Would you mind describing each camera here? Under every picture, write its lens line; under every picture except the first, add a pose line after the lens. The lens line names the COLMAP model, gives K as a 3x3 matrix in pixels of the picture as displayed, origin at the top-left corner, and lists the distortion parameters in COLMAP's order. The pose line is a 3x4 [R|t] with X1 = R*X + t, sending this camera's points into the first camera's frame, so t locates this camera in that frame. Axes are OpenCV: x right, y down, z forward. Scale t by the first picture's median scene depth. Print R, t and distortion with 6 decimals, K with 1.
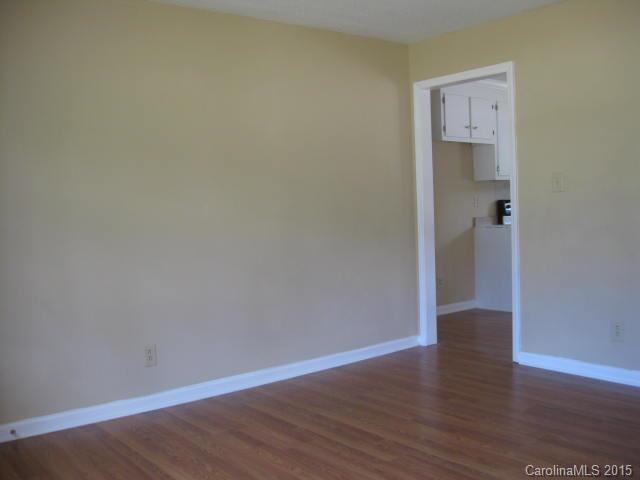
lens RADIAL K [[656.8, 0, 320.0], [0, 656.8, 240.0], [0, 0, 1]] dist [-0.133474, 0.042857]
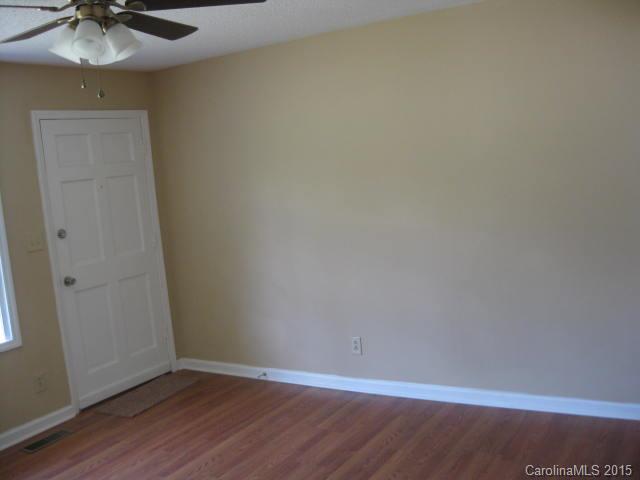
lens RADIAL K [[656.8, 0, 320.0], [0, 656.8, 240.0], [0, 0, 1]] dist [-0.133474, 0.042857]
pose [[0.316340, 0.120548, -0.940956, 0.905565], [0.041655, 0.989171, 0.140729, -0.201594], [0.947731, -0.083714, 0.307893, 0.669085]]
